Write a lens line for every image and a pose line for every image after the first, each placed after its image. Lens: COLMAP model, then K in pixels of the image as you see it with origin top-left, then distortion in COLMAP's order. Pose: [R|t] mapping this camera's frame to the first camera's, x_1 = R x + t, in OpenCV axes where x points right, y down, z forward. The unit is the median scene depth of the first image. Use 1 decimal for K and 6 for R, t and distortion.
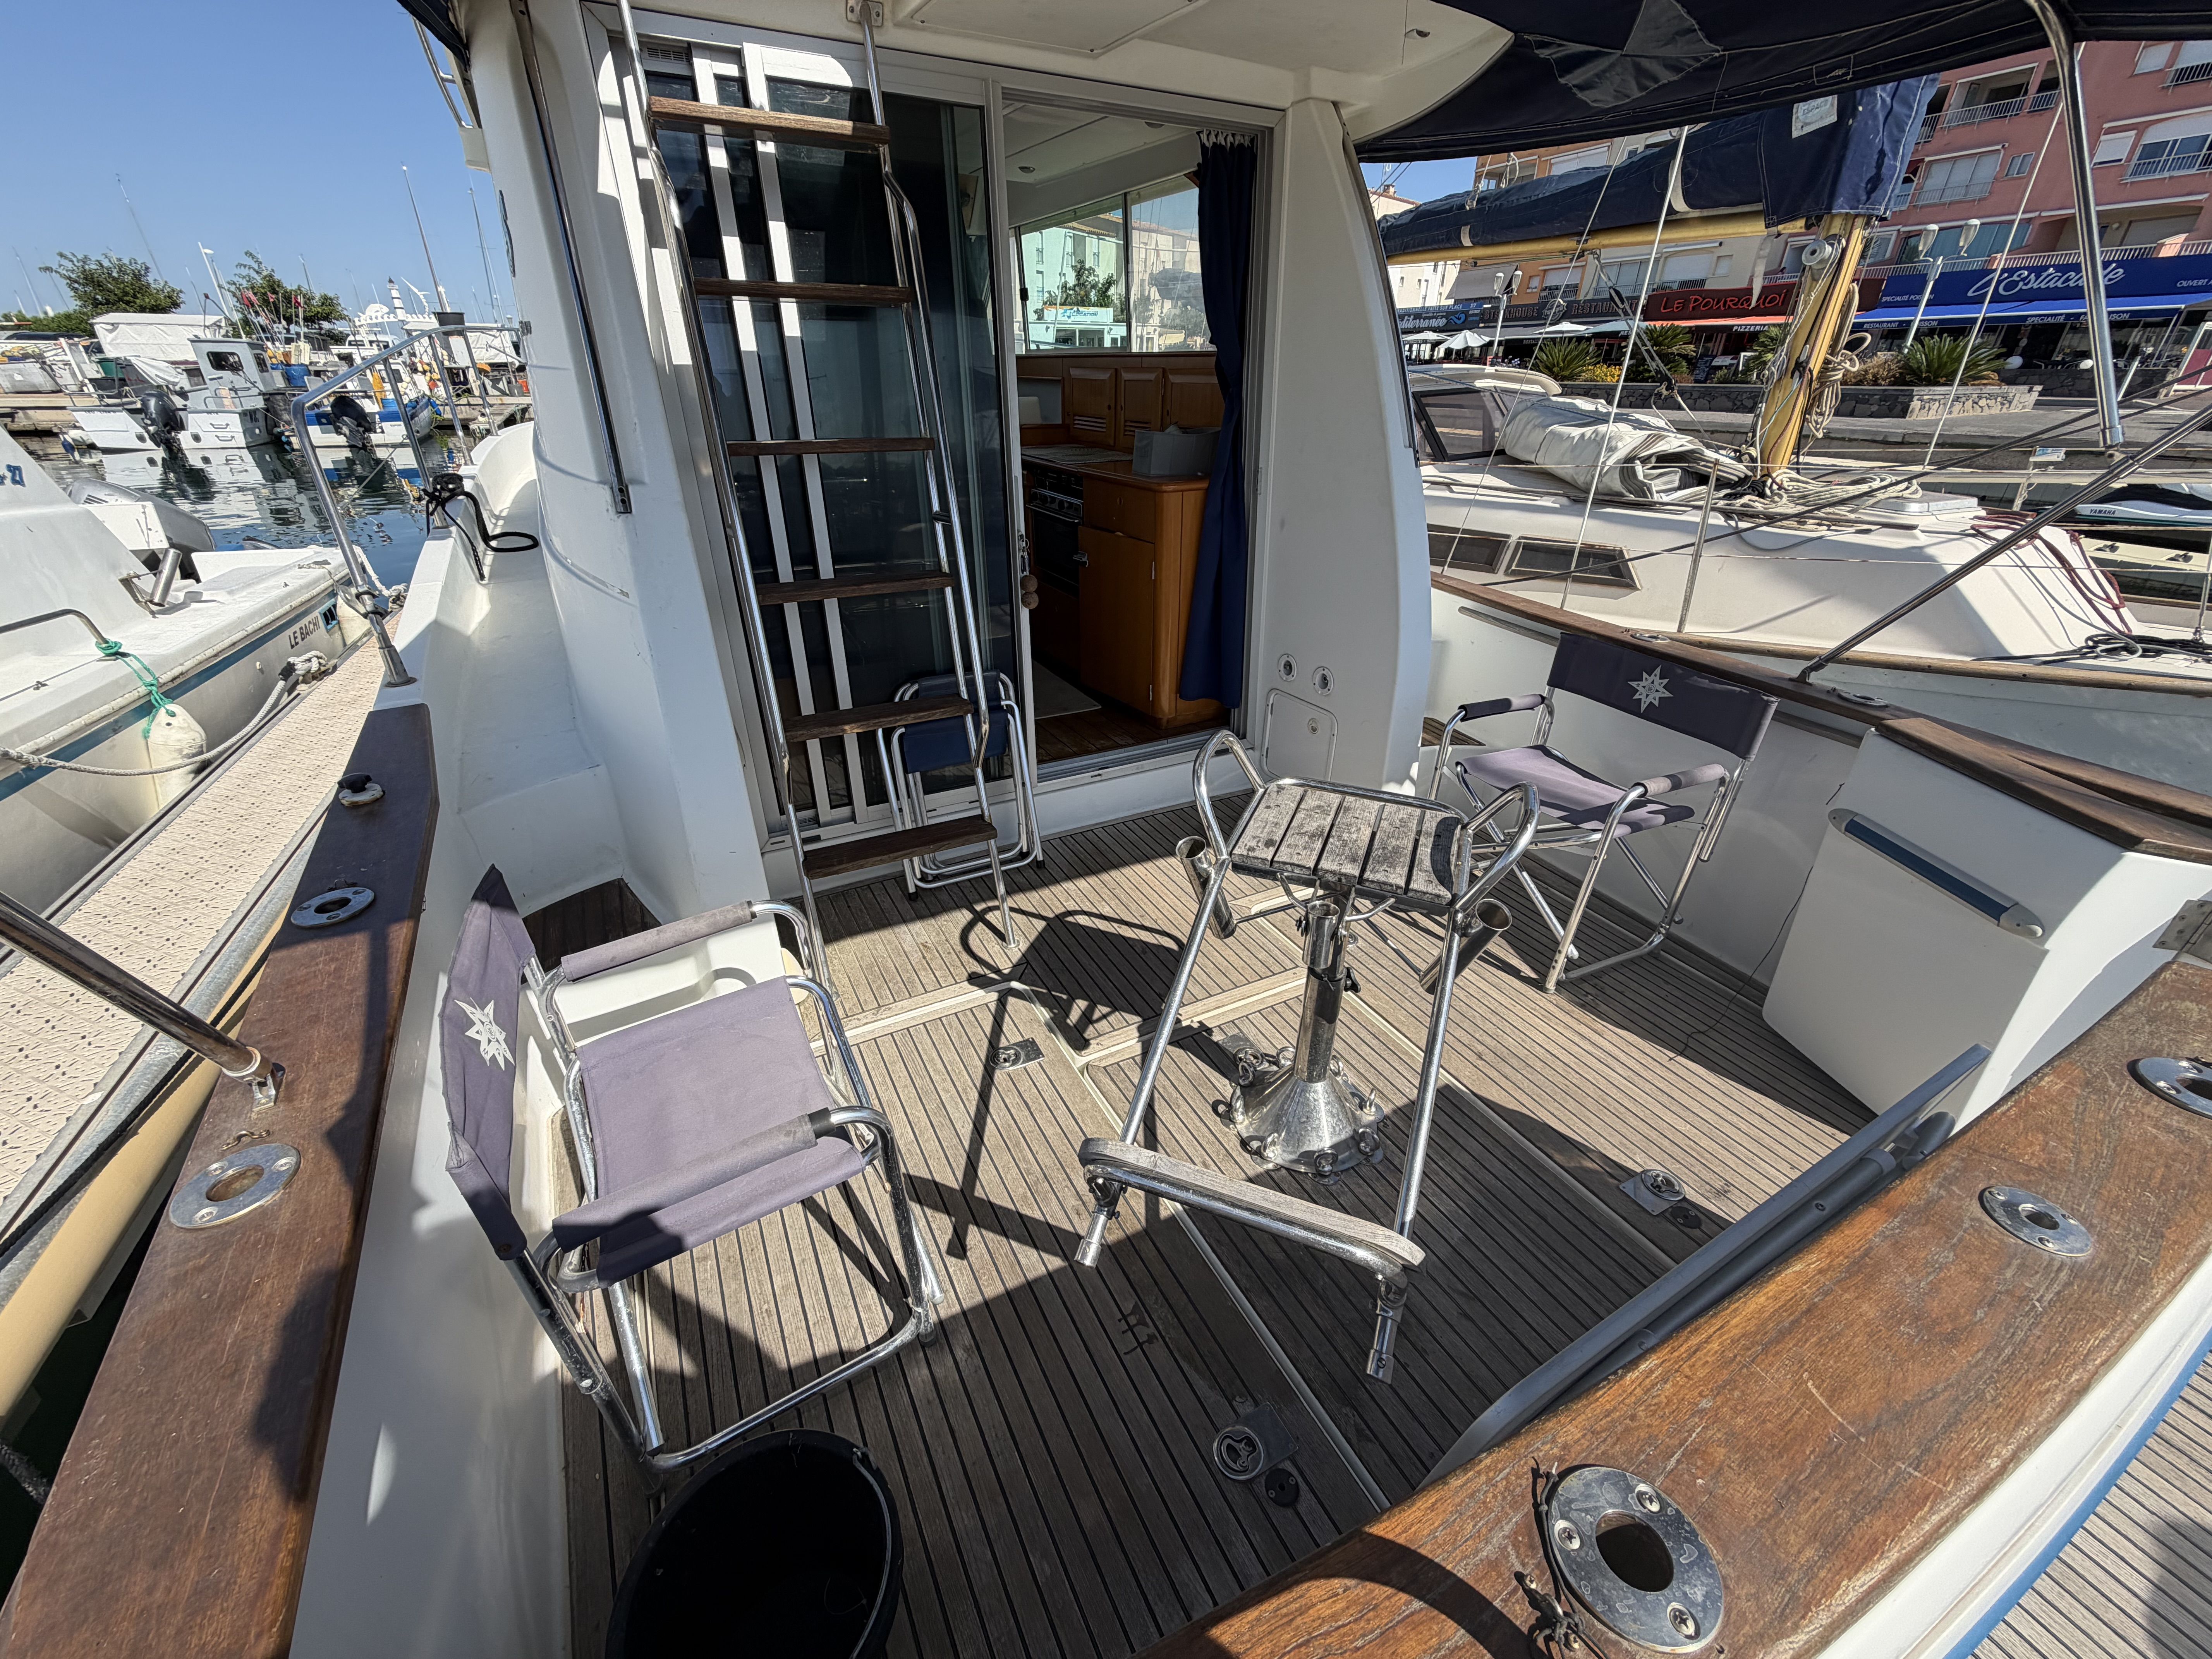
lens RADIAL K [[892.7, 0, 1116.0], [0, 892.7, 817.9], [0, 0, 1]] dist [0.007746, -0.000691]
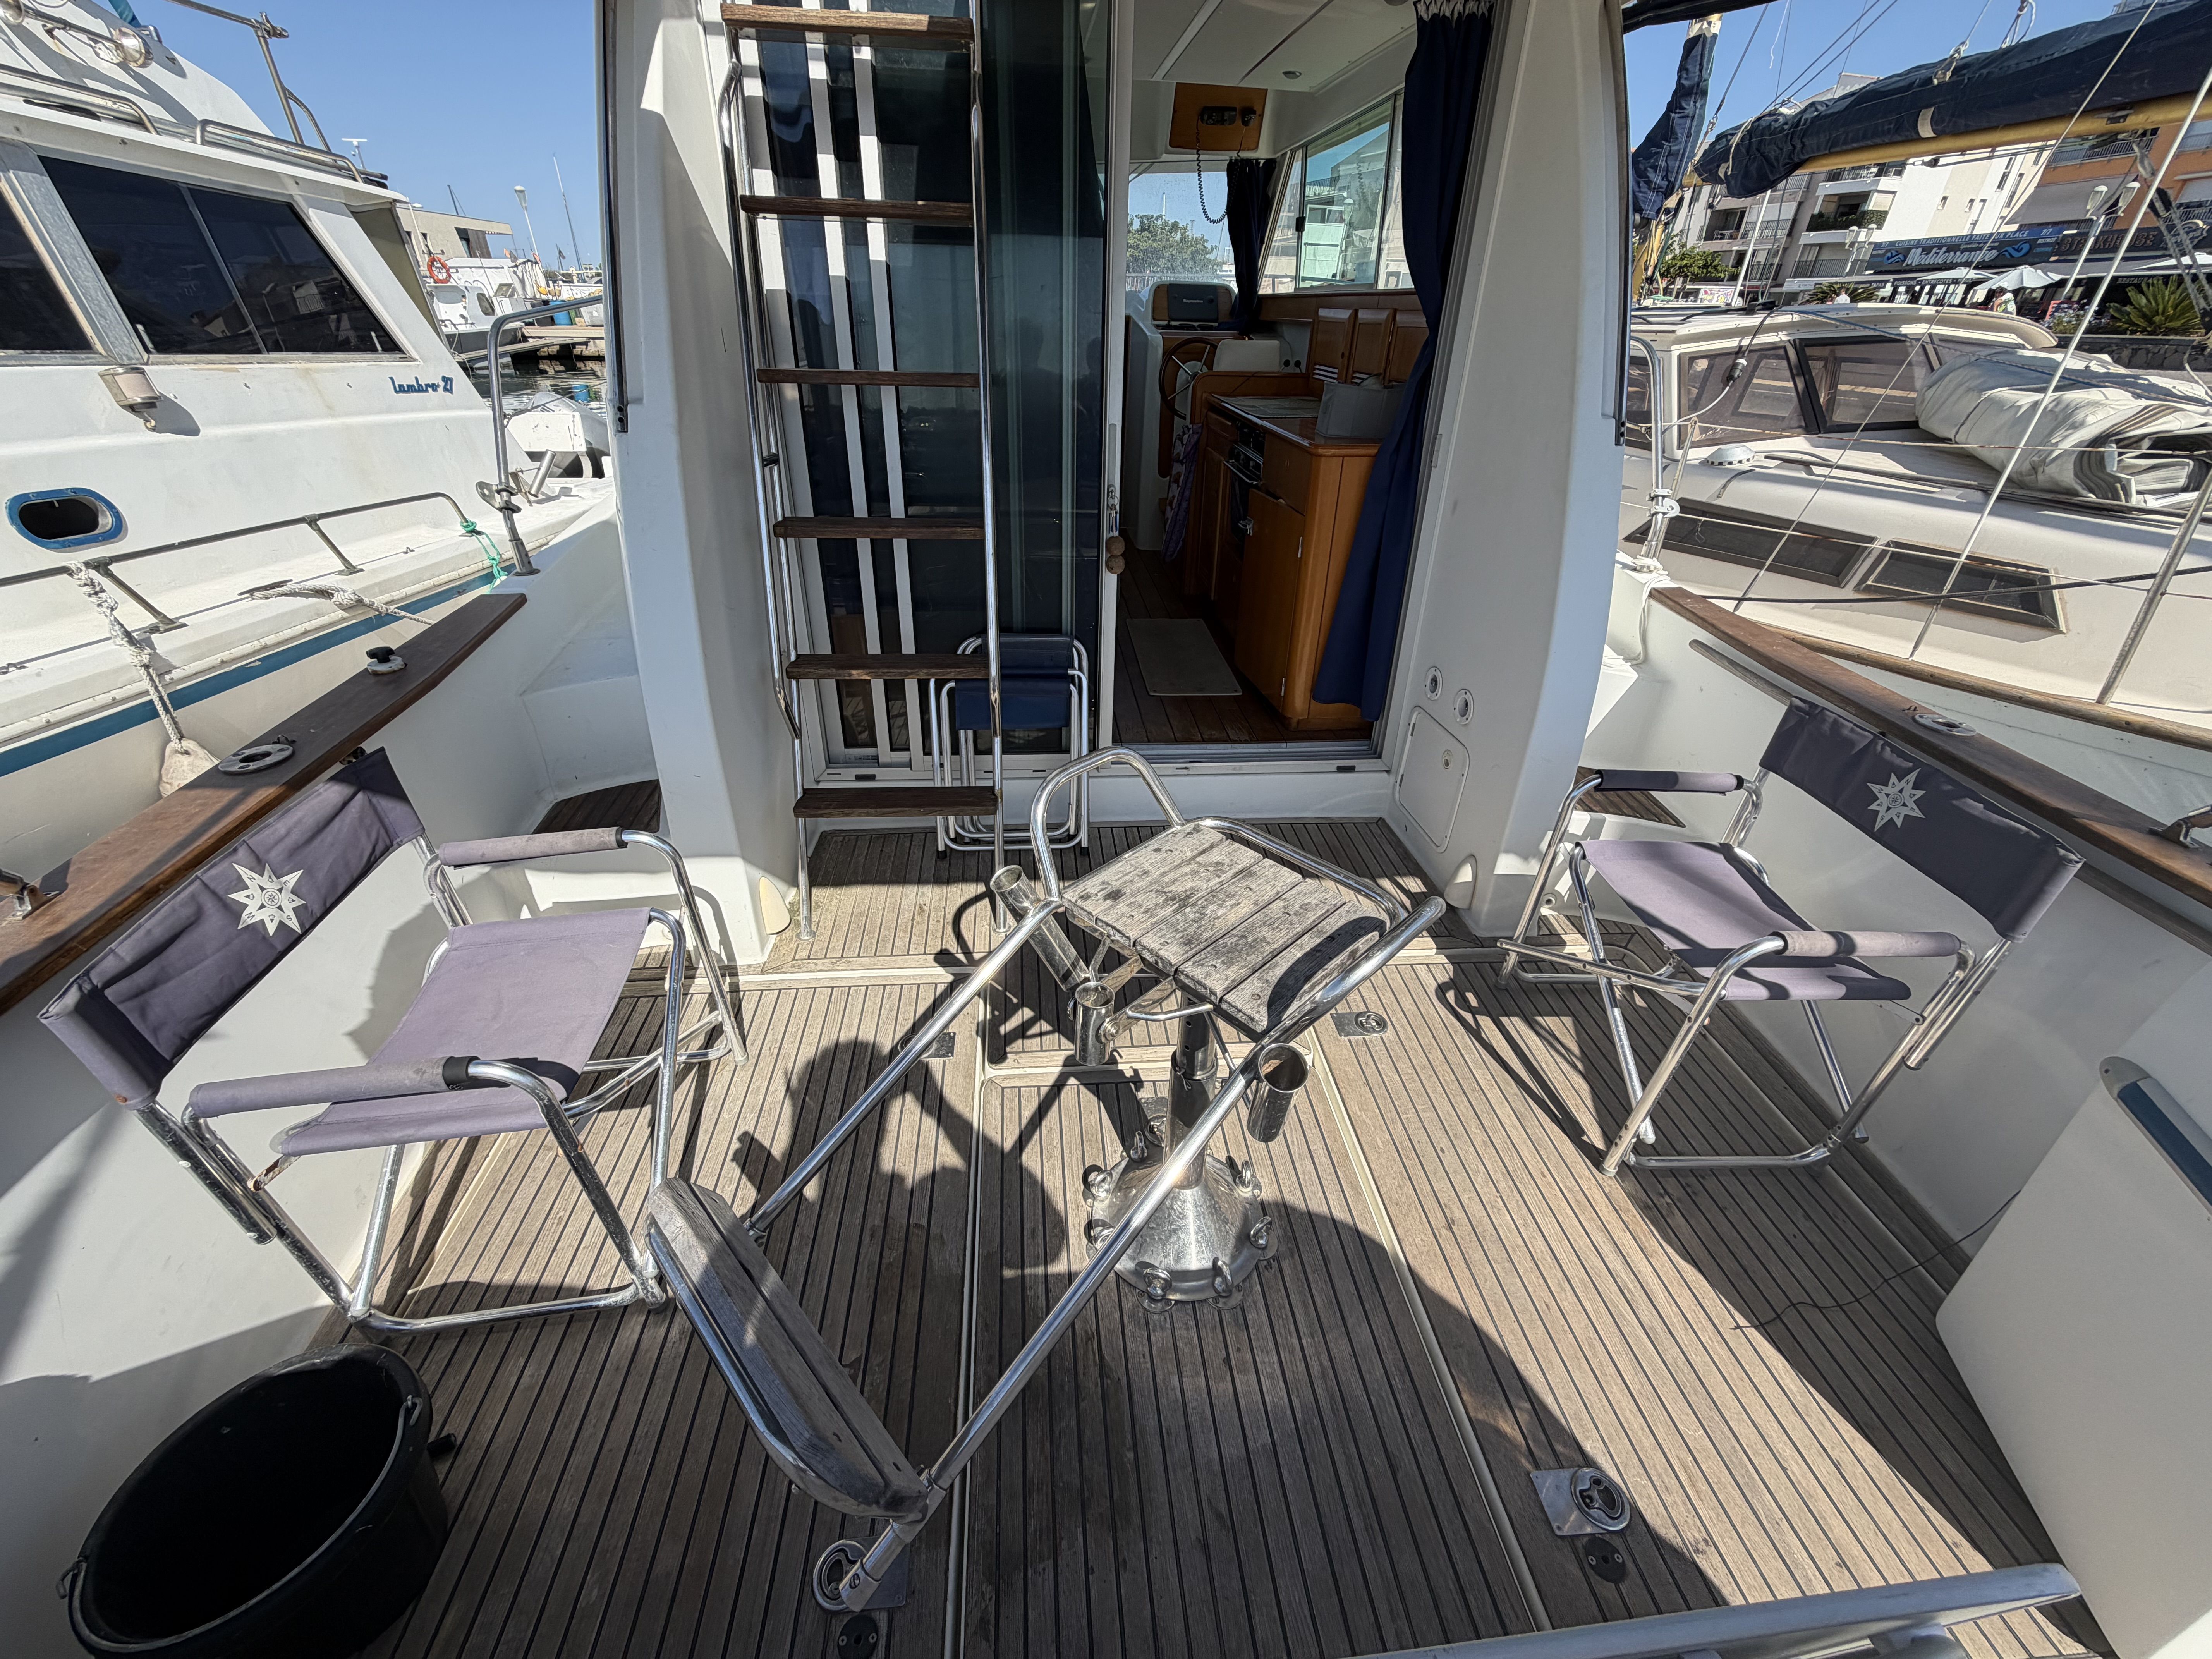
lens RADIAL K [[892.7, 0, 1090.5], [0, 892.7, 824.8], [0, 0, 1]] dist [0.007746, -0.000691]
pose [[0.917784, 0.205265, -0.339910, 0.244703], [-0.187276, 0.978597, 0.085294, -0.058766], [0.350143, -0.014624, 0.936582, 0.141517]]
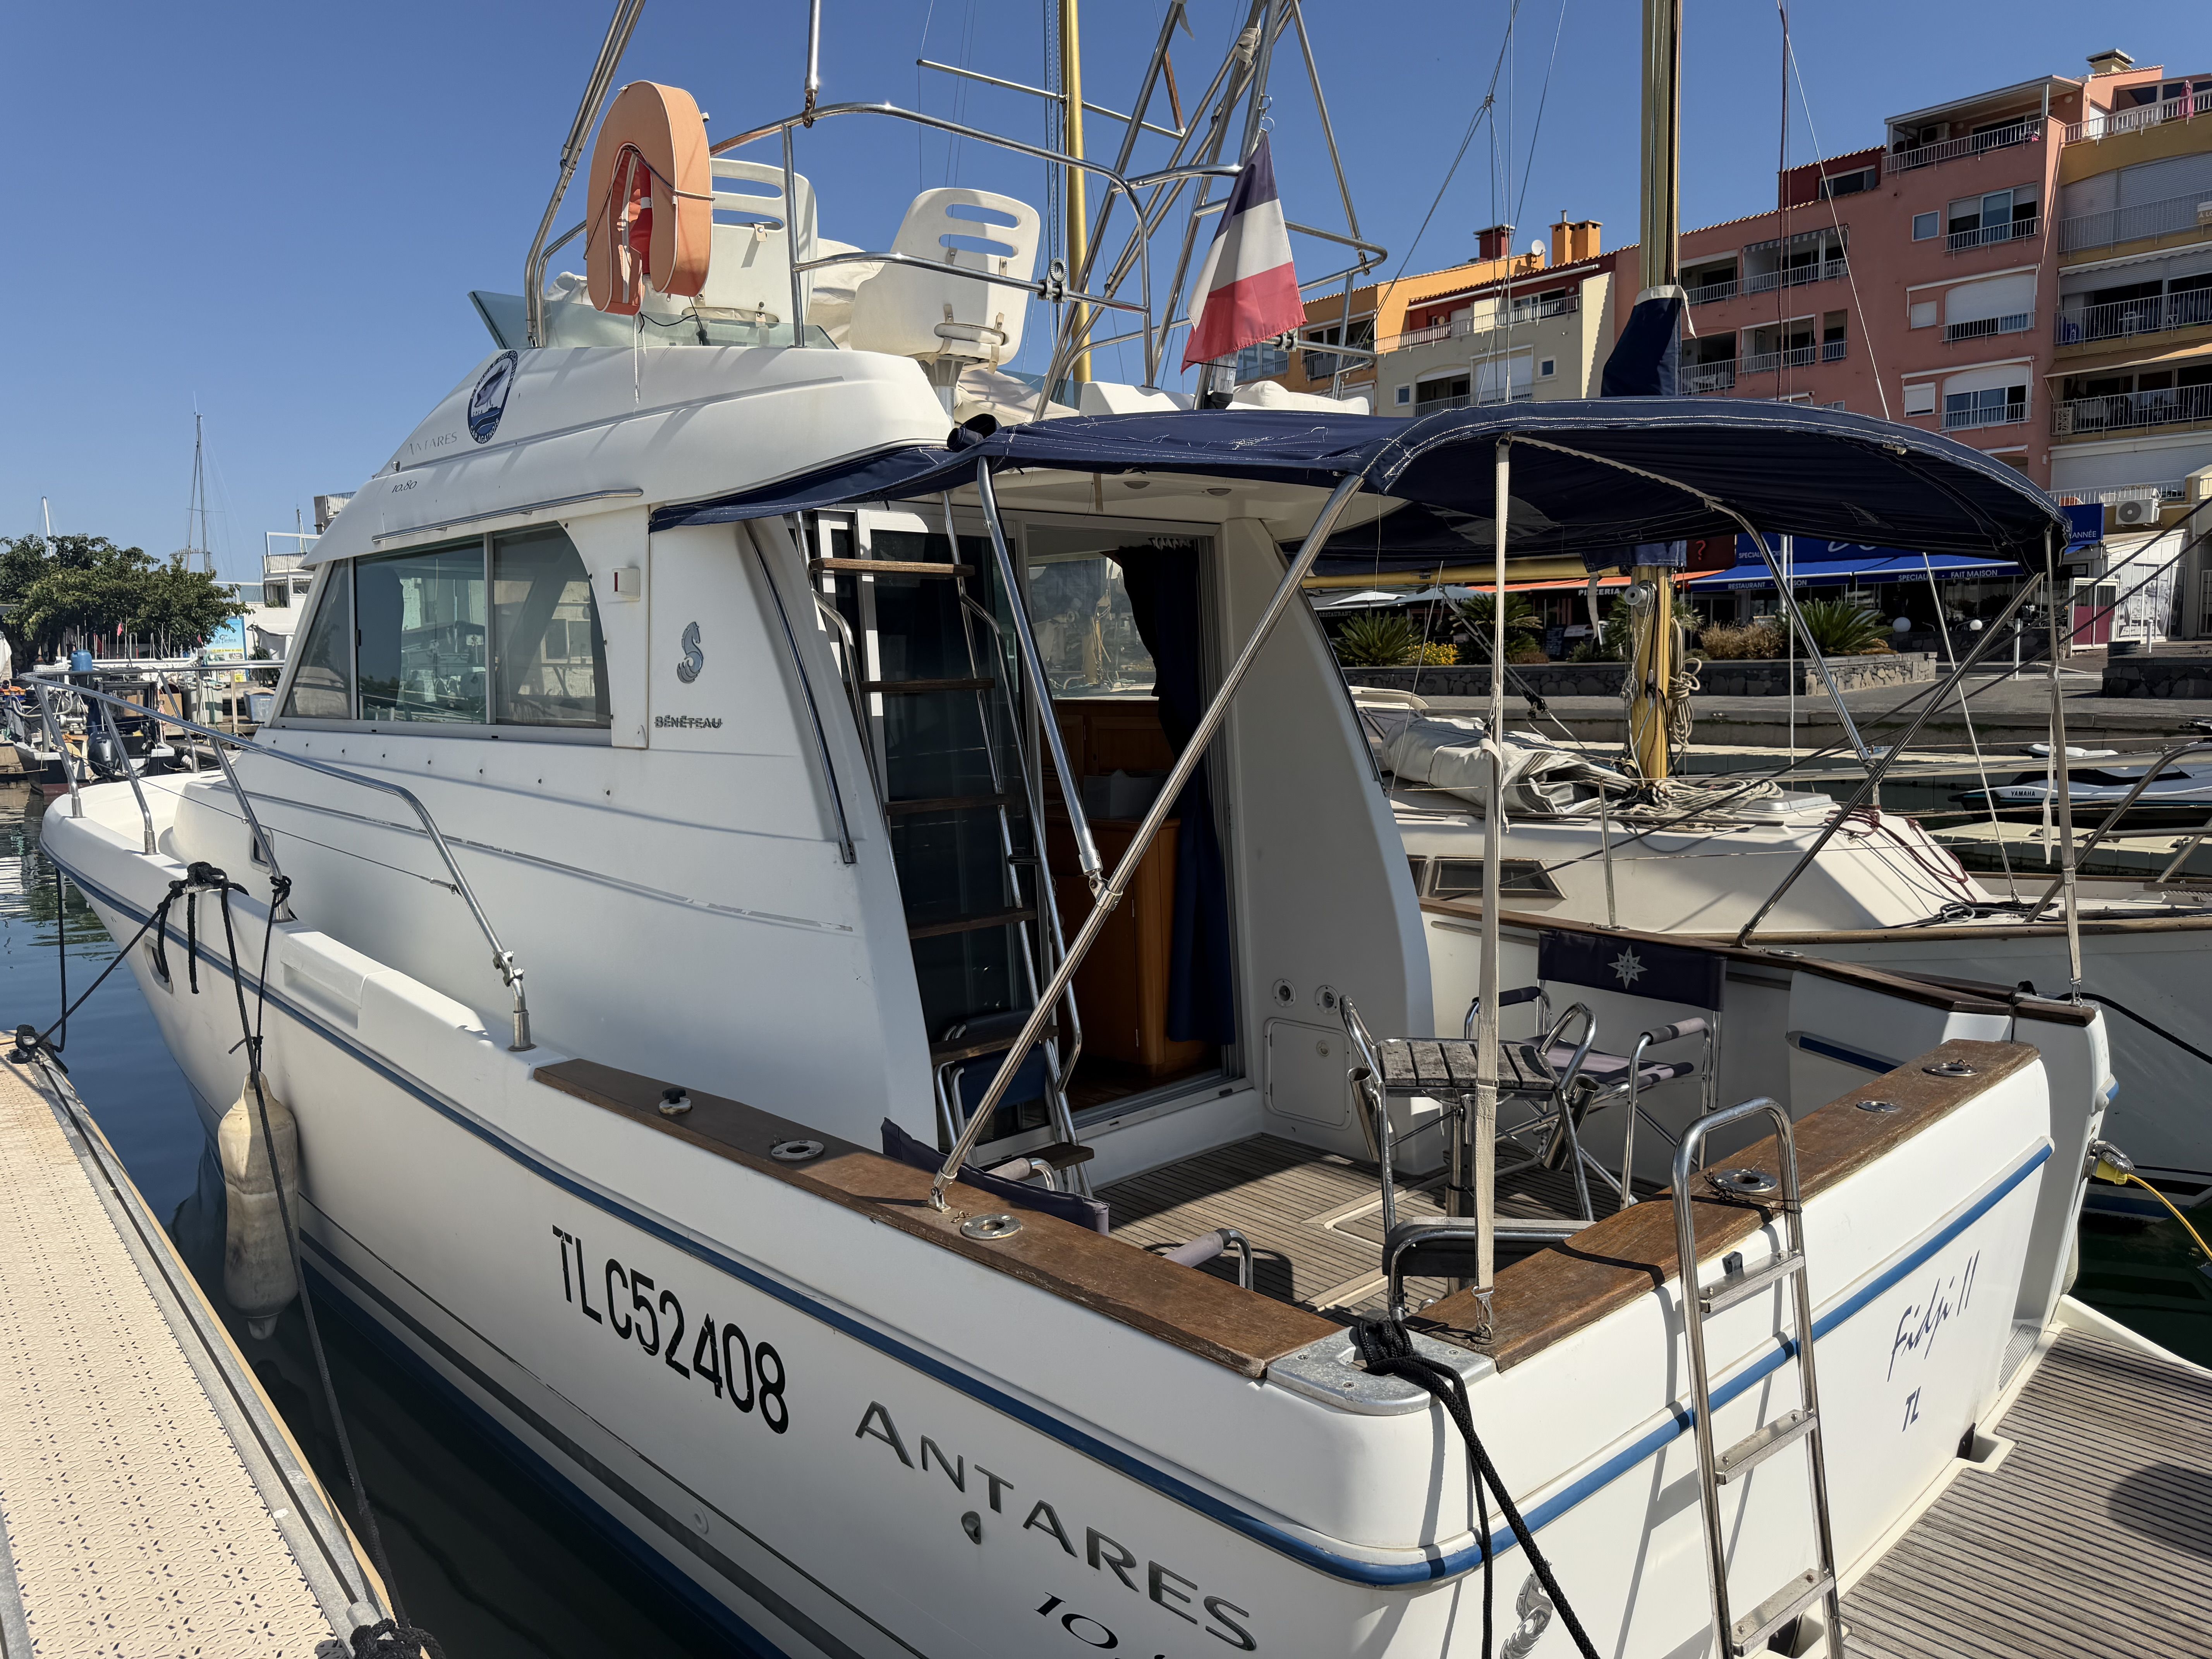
lens RADIAL K [[1578.1, 0, 1083.3], [0, 1578.1, 794.9], [0, 0, 1]] dist [0.044549, -0.068341]
pose [[0.969017, -0.050426, 0.241793, -0.490414], [0.135000, 0.927905, -0.347515, 0.231332], [-0.206837, 0.369390, 0.905963, -0.685452]]
